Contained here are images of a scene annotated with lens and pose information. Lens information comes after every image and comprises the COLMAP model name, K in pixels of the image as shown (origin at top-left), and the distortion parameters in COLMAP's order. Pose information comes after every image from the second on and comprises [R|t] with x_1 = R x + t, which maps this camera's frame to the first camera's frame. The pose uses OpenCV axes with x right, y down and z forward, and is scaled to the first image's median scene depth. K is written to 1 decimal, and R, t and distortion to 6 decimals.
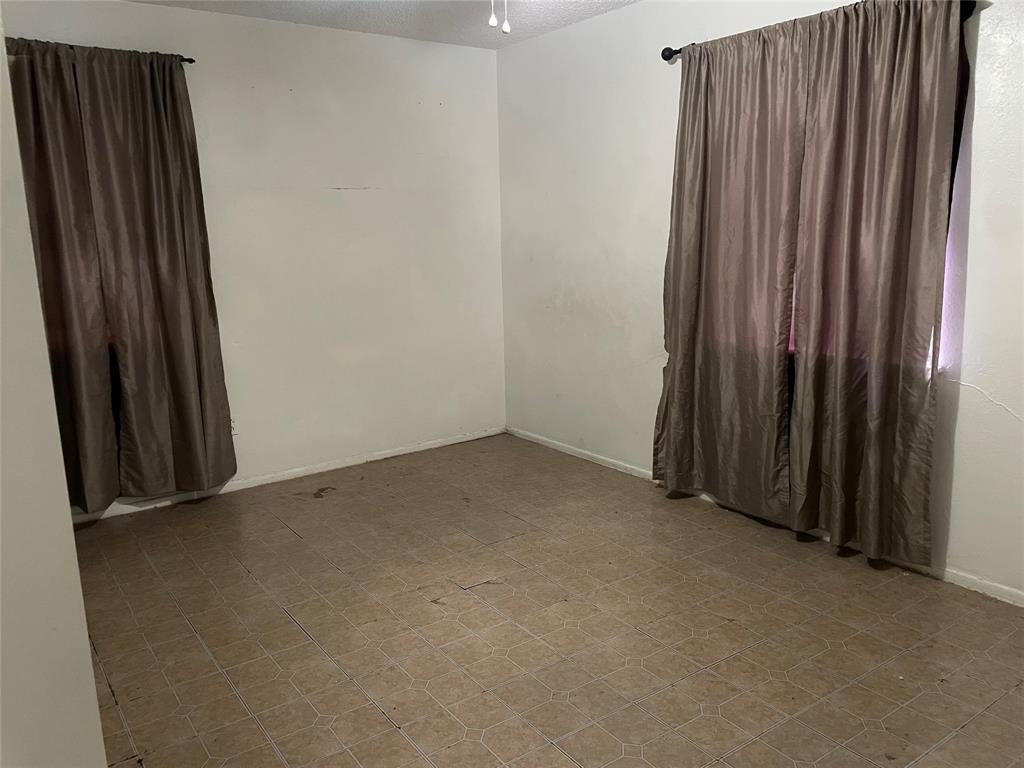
lens RADIAL K [[780.1, 0, 511.1], [0, 780.1, 378.4], [0, 0, 1]] dist [0.071343, -0.078265]
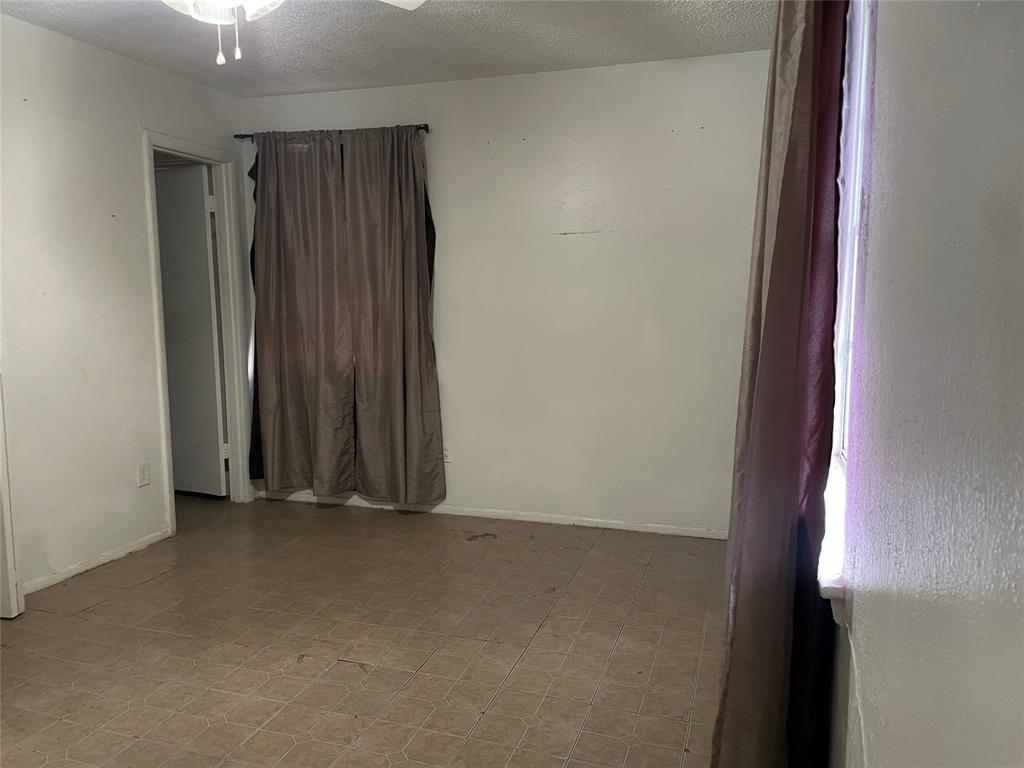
lens RADIAL K [[780.1, 0, 514.3], [0, 780.1, 384.9], [0, 0, 1]] dist [0.071343, -0.078265]
pose [[0.586092, 0.117095, -0.801738, 0.589148], [-0.164175, 0.986139, 0.024010, -0.079919], [0.793437, 0.117553, 0.597193, 0.444822]]
